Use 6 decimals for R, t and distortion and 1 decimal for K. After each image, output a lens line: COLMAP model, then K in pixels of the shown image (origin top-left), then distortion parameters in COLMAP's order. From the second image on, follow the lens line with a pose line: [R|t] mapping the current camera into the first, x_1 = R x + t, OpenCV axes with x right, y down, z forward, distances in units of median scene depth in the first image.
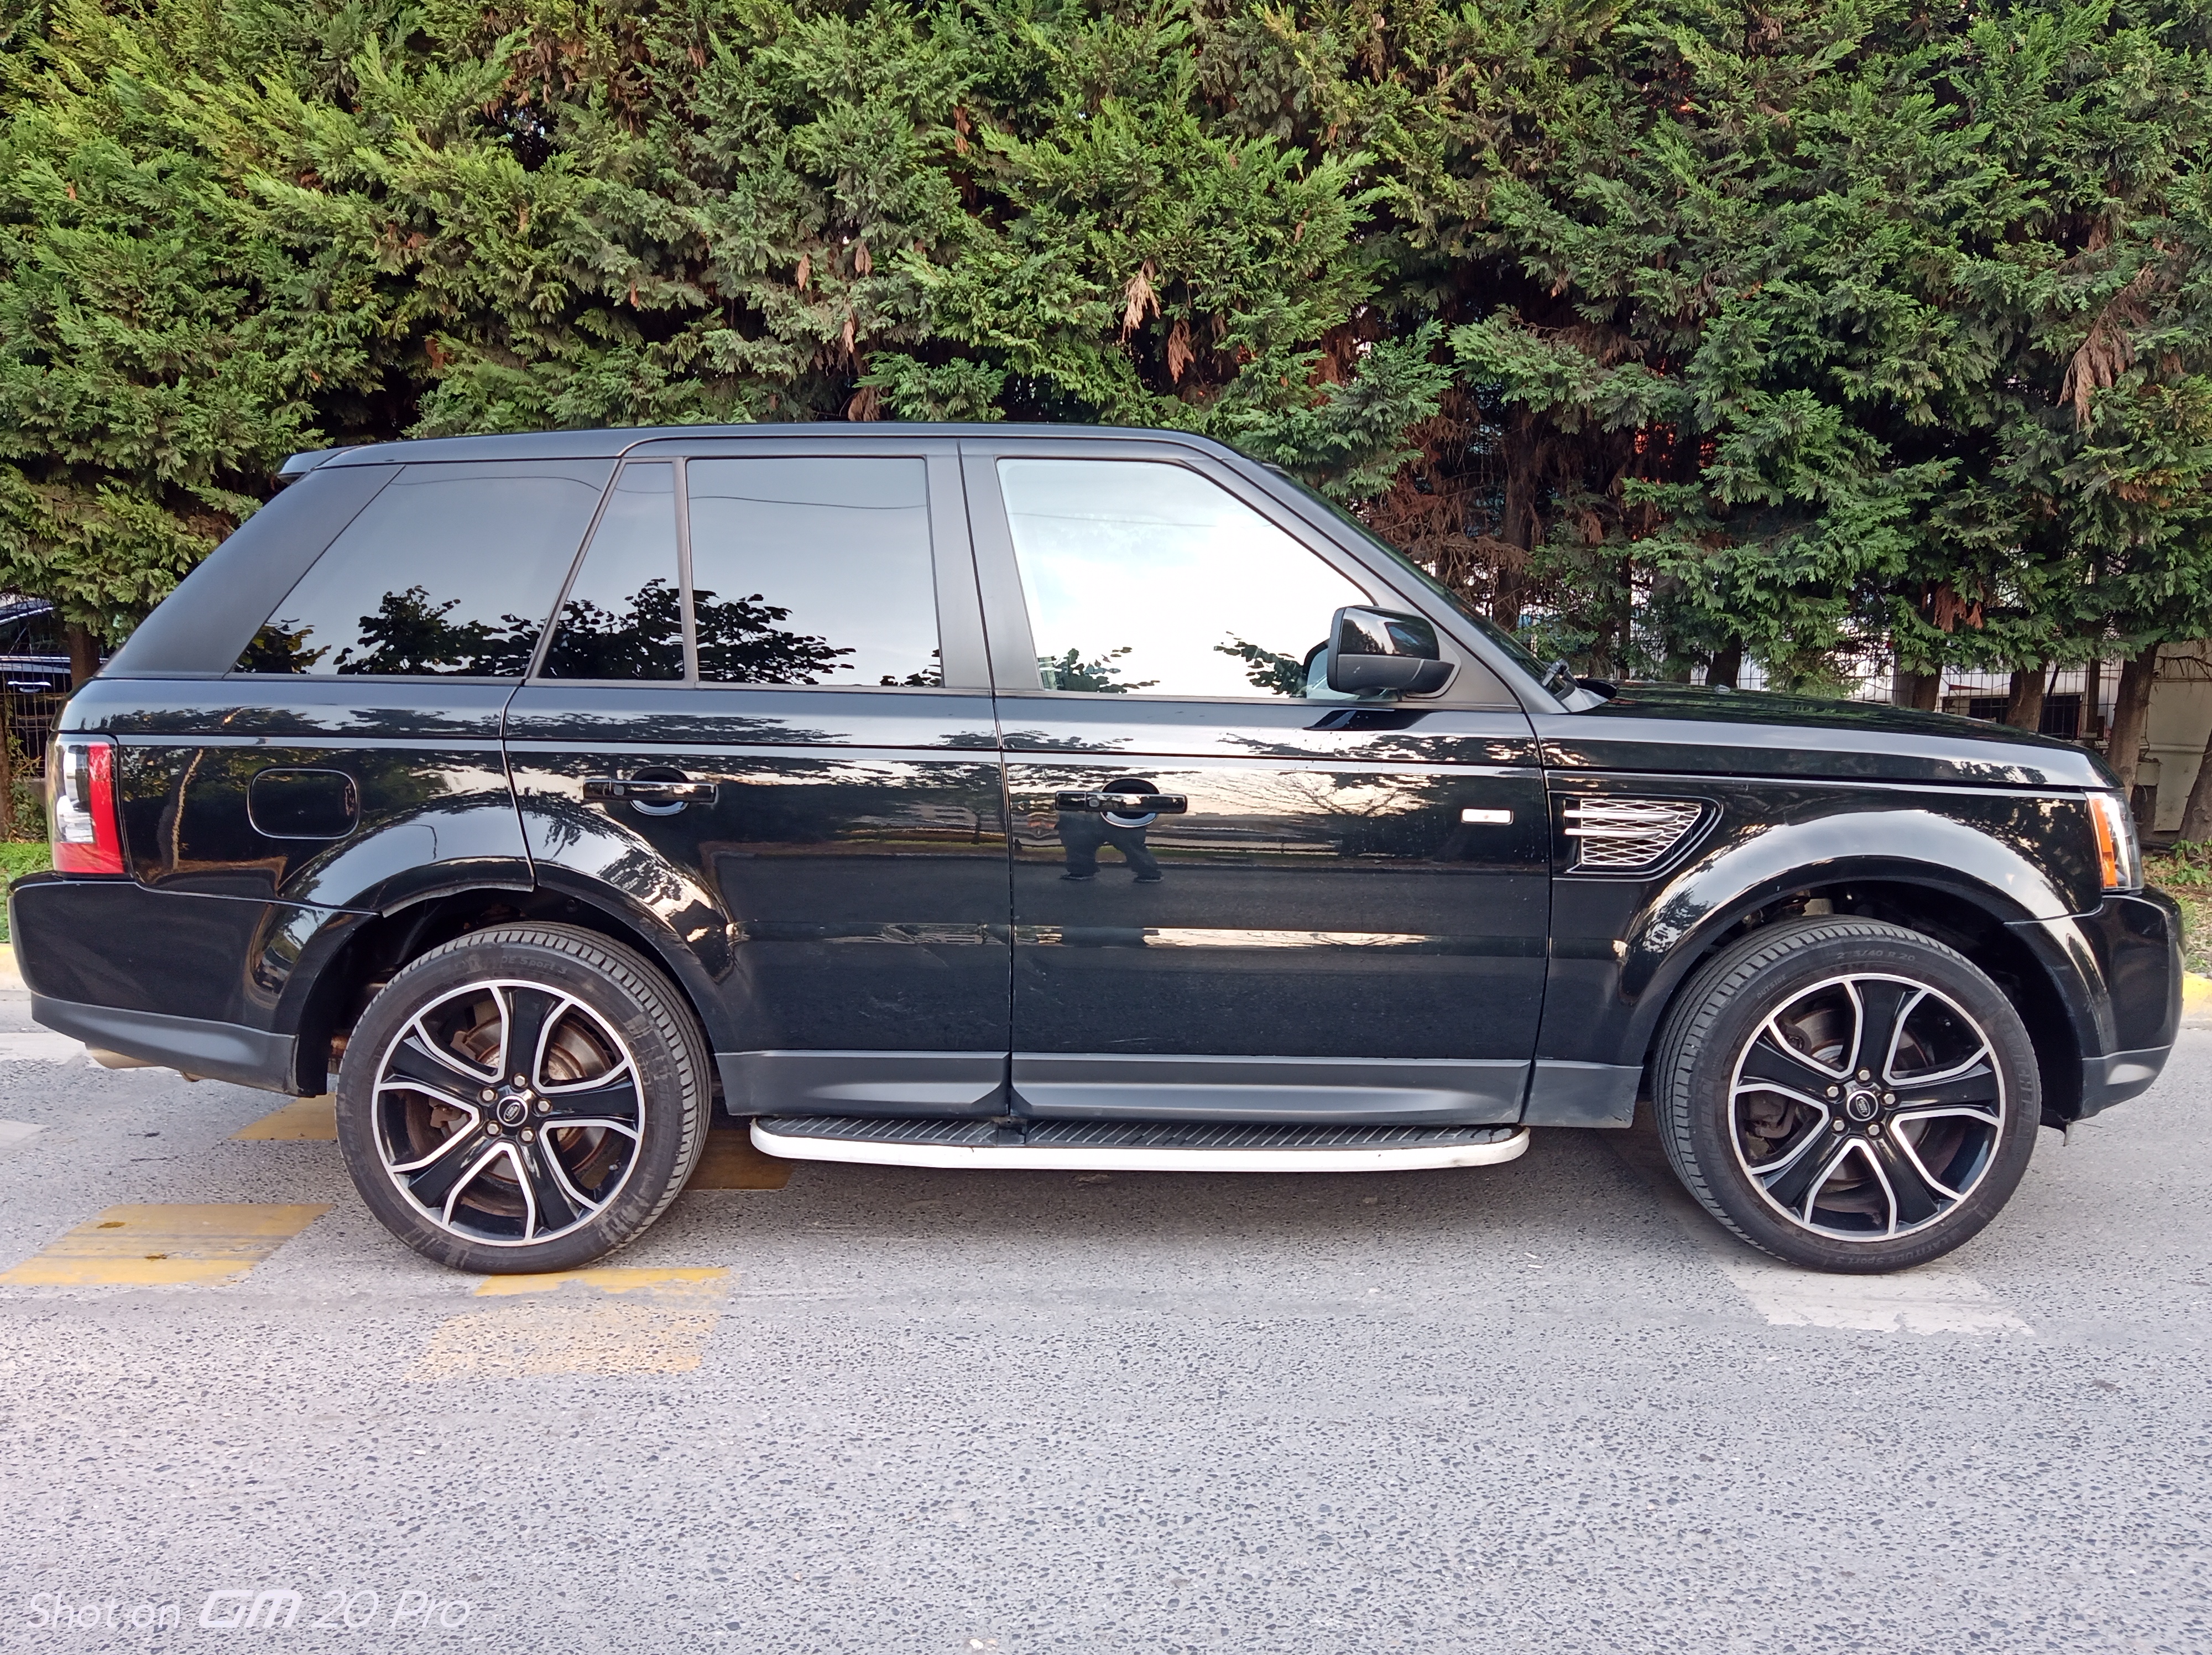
lens RADIAL K [[1875.0, 0, 1105.0], [0, 1875.0, 872.5], [0, 0, 1]] dist [0.107671, -0.134480]
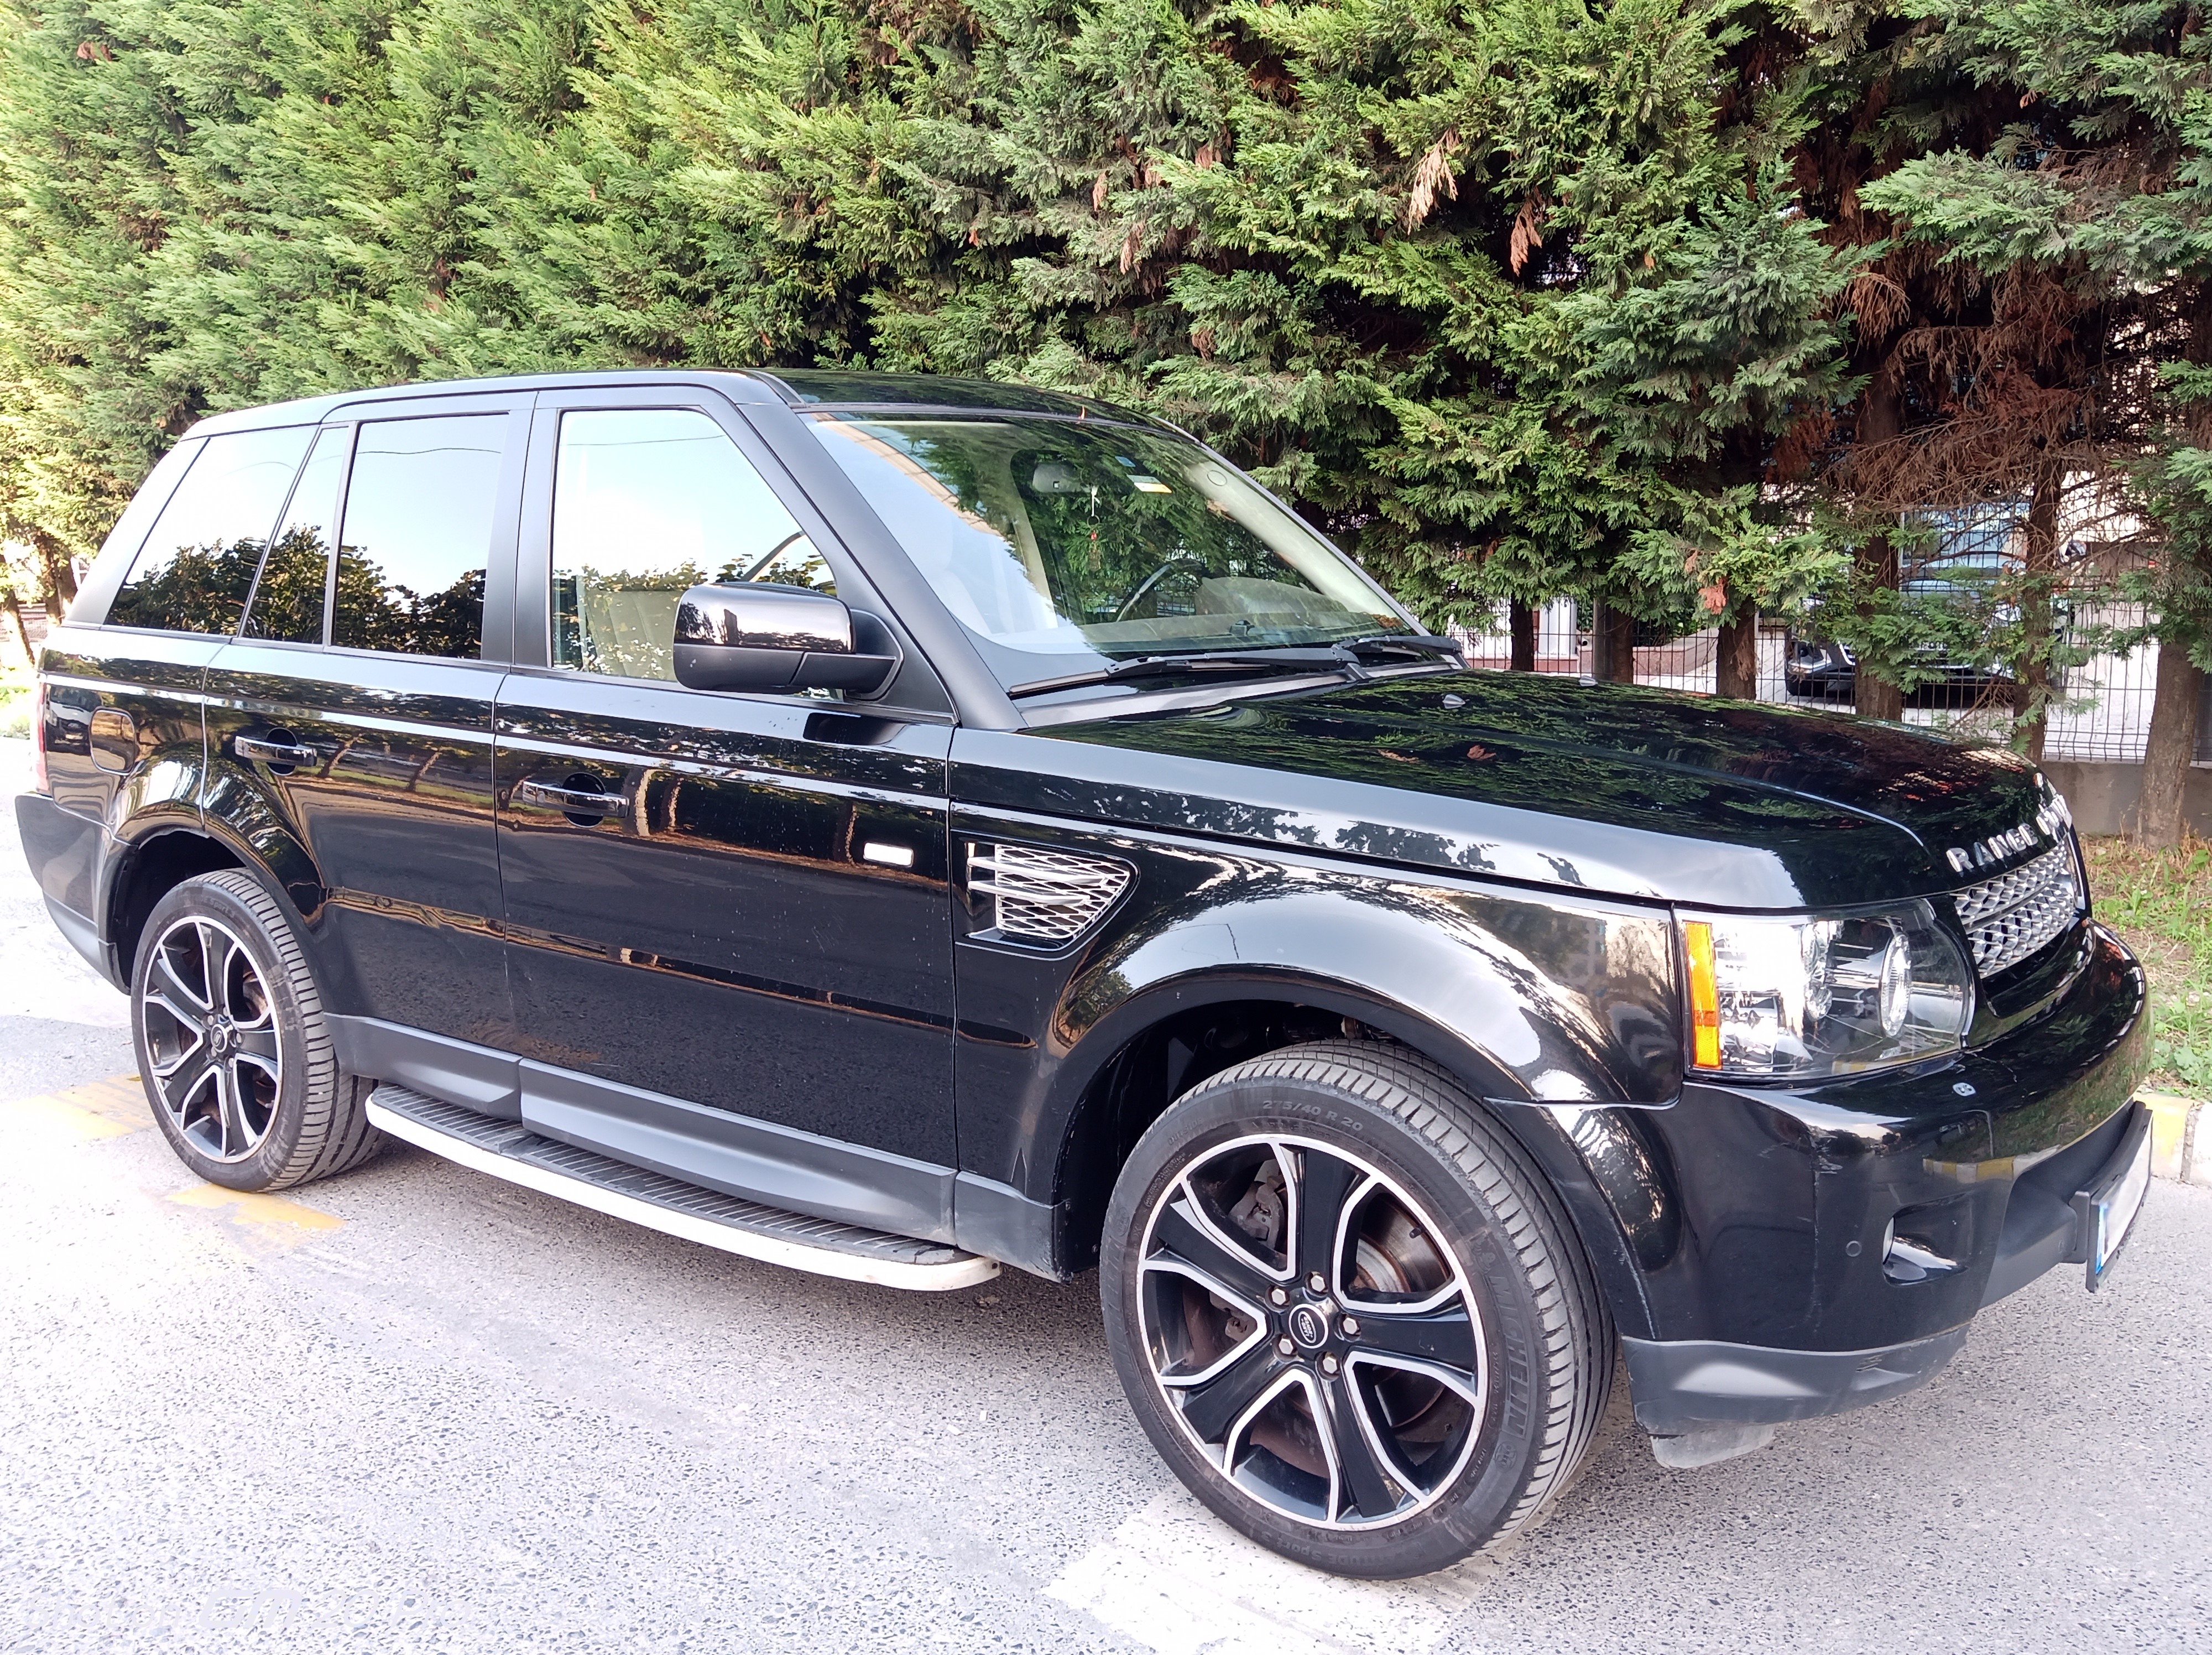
lens RADIAL K [[1875.0, 0, 1105.0], [0, 1875.0, 872.5], [0, 0, 1]] dist [0.107671, -0.134480]
pose [[0.813946, 0.102330, -0.571857, 0.719808], [-0.076575, 0.994674, 0.068998, -0.082583], [0.575872, -0.012371, 0.817446, 0.408691]]
